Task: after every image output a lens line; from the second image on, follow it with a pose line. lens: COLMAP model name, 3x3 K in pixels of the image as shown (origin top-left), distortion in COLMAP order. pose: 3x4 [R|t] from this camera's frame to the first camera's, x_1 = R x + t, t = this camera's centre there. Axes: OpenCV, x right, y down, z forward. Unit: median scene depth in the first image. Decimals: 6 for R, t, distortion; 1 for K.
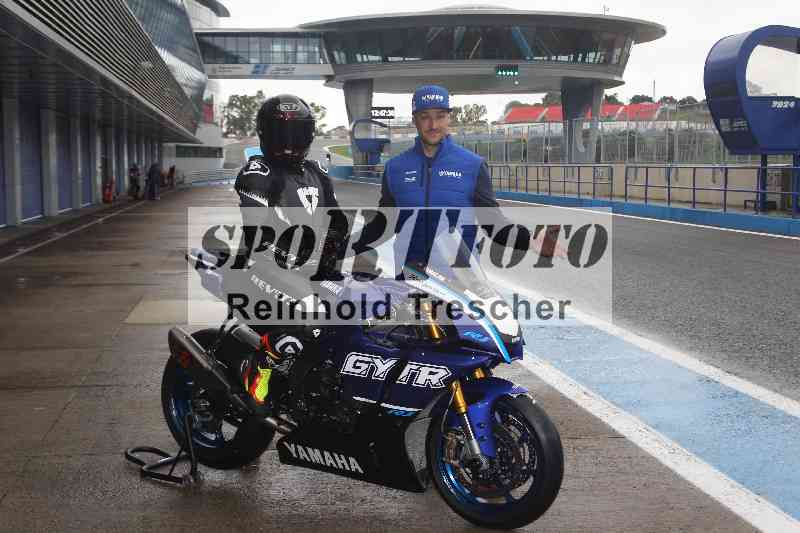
lens RADIAL K [[1161.0, 0, 400.0], [0, 1161.0, 266.5], [0, 0, 1]] dist [-0.019545, 0.003449]
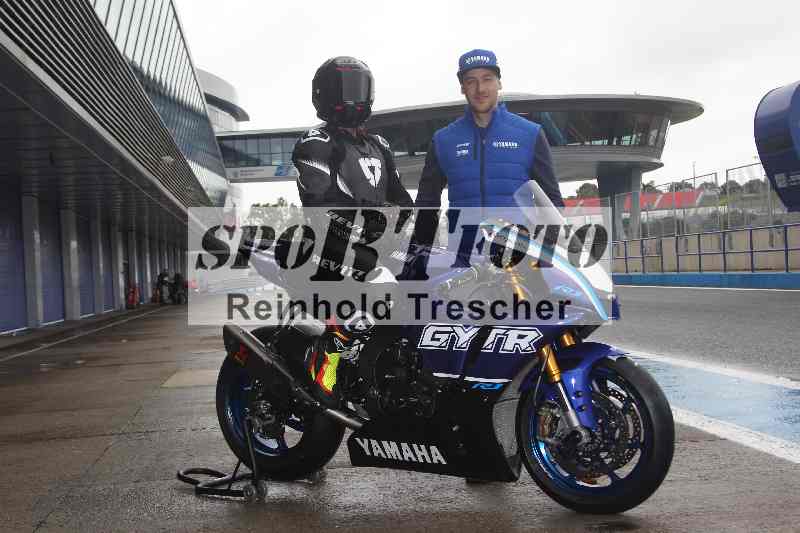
lens RADIAL K [[1218.4, 0, 400.0], [0, 1218.4, 266.5], [0, 0, 1]] dist [-0.019227, 0.066753]
pose [[0.998499, -0.048400, -0.025636, -0.032954], [0.045937, 0.994950, -0.089238, 0.098950], [0.029825, 0.087927, 0.995680, 0.044139]]
